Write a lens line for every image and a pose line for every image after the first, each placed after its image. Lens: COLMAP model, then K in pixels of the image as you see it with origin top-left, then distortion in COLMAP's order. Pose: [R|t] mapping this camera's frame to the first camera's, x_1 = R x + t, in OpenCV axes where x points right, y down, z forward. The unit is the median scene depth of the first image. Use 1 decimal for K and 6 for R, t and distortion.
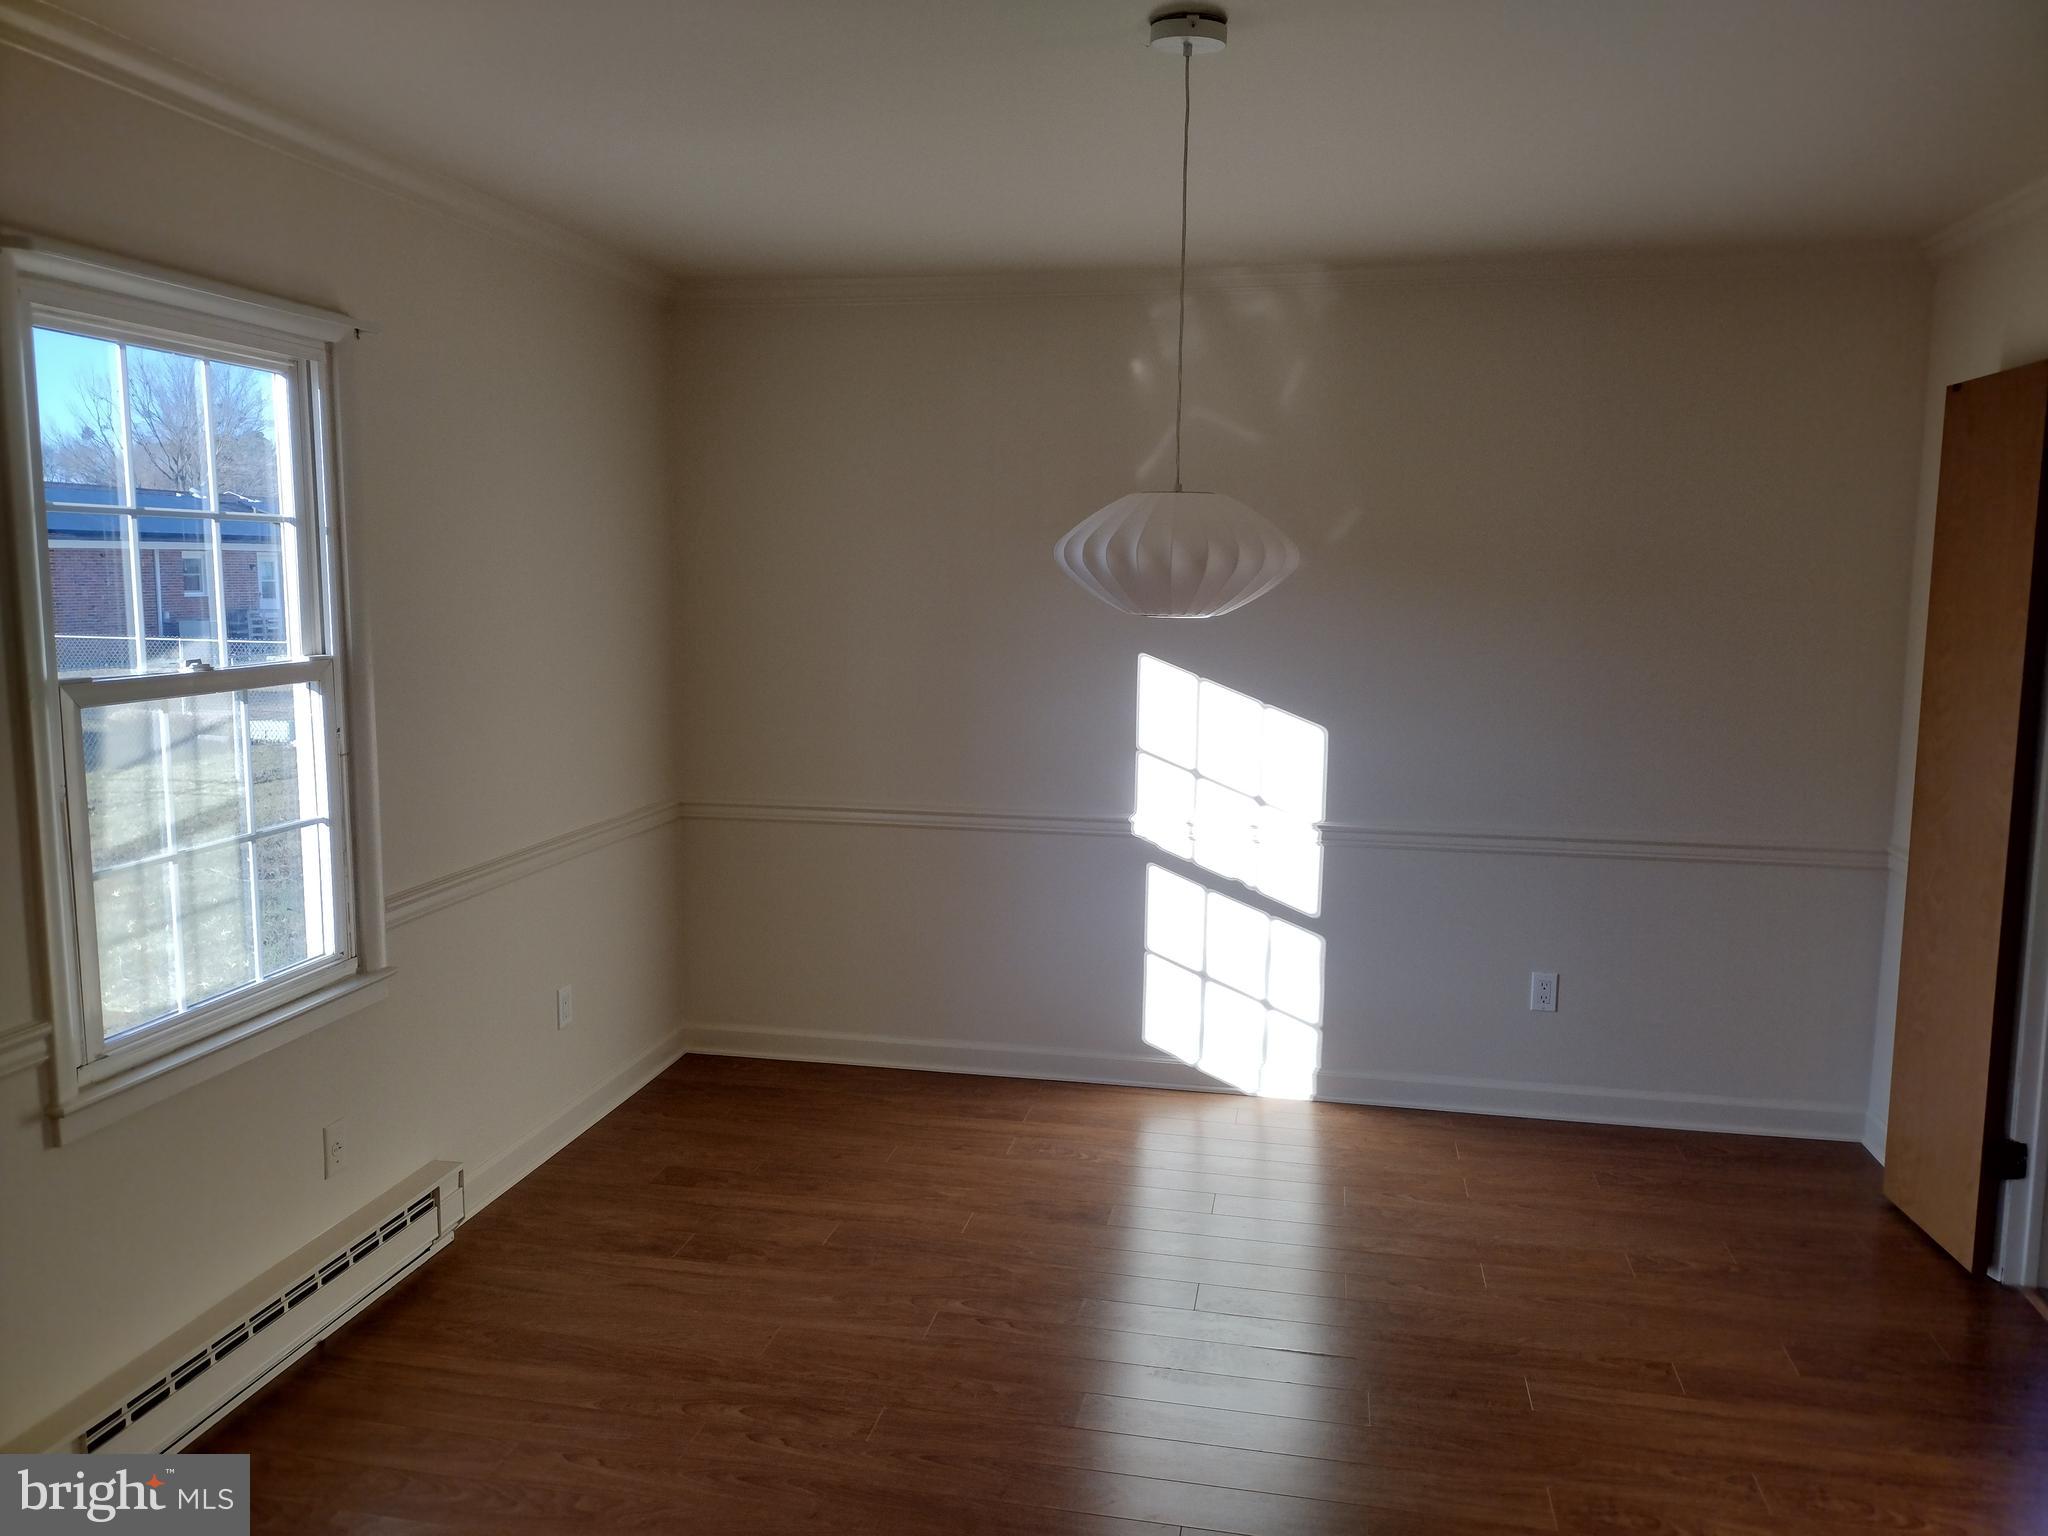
lens RADIAL K [[1528.2, 0, 1024.0], [0, 1528.2, 768.0], [0, 0, 1]] dist [0.073990, -0.093184]
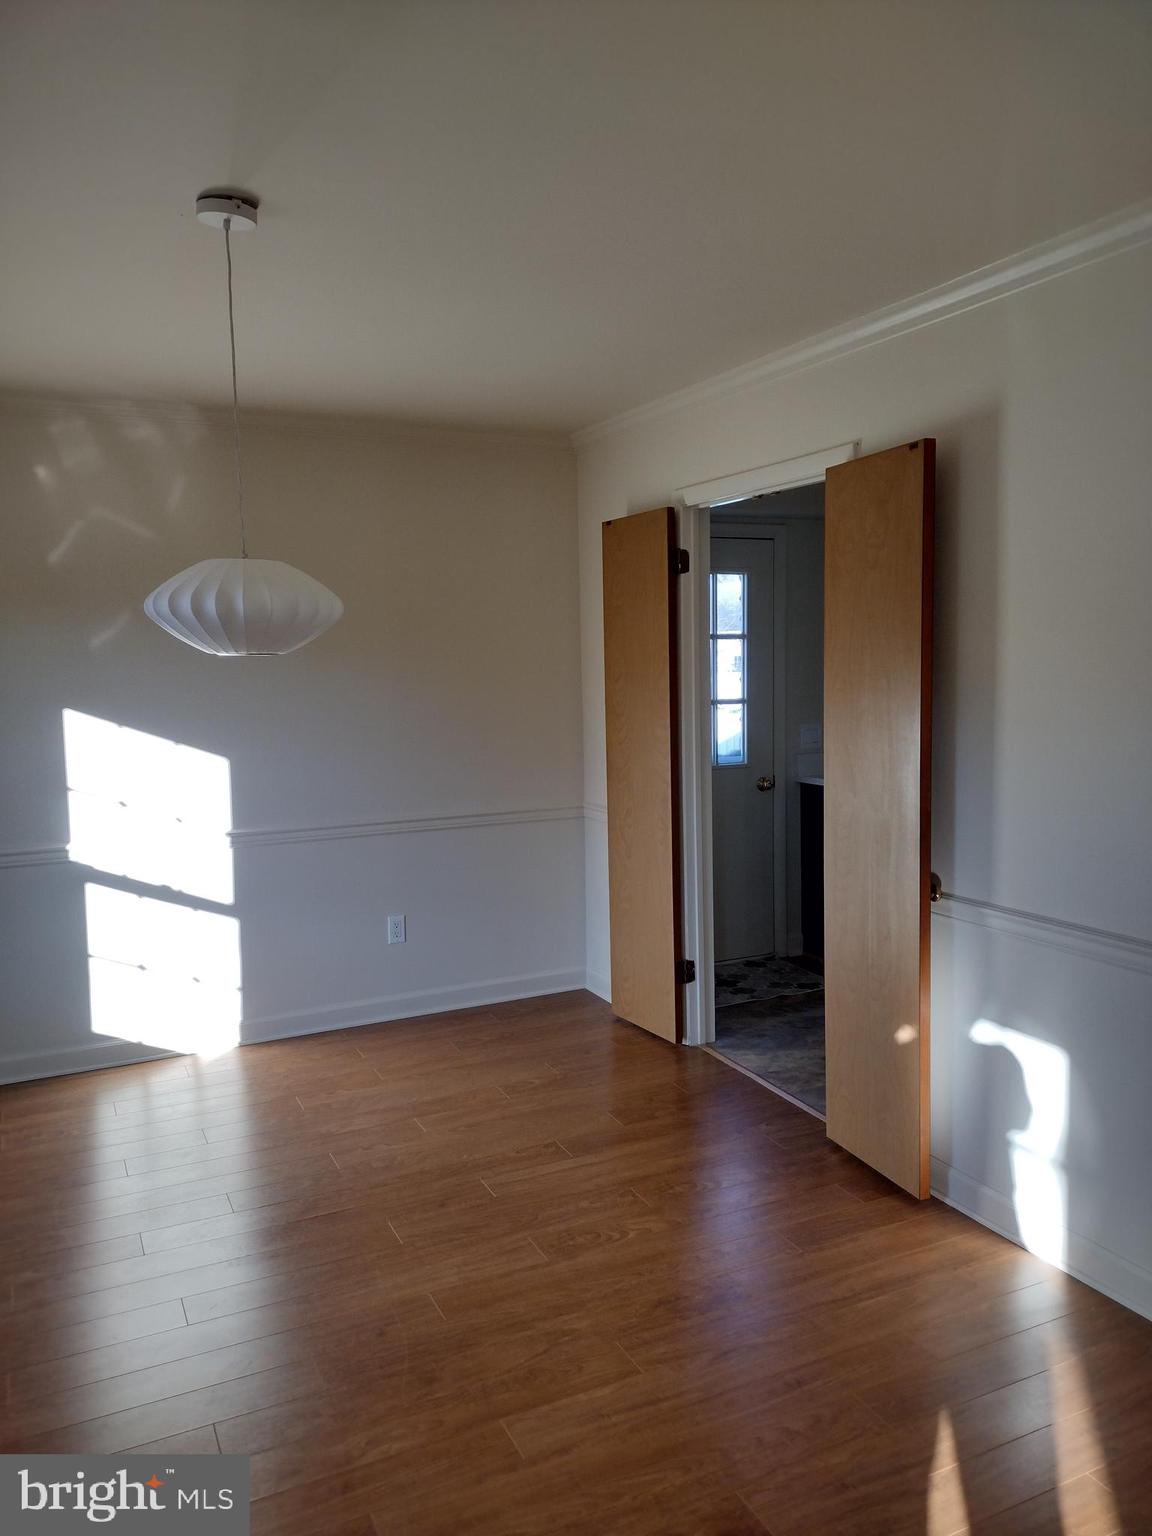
lens RADIAL K [[1146.1, 0, 567.1], [0, 1146.1, 765.3], [0, 0, 1]] dist [0.073990, -0.093184]
pose [[0.792145, -0.078005, 0.605328, -0.179416], [0.102612, 0.994703, -0.006100, 0.016457], [-0.601646, 0.066946, 0.795953, 0.044160]]
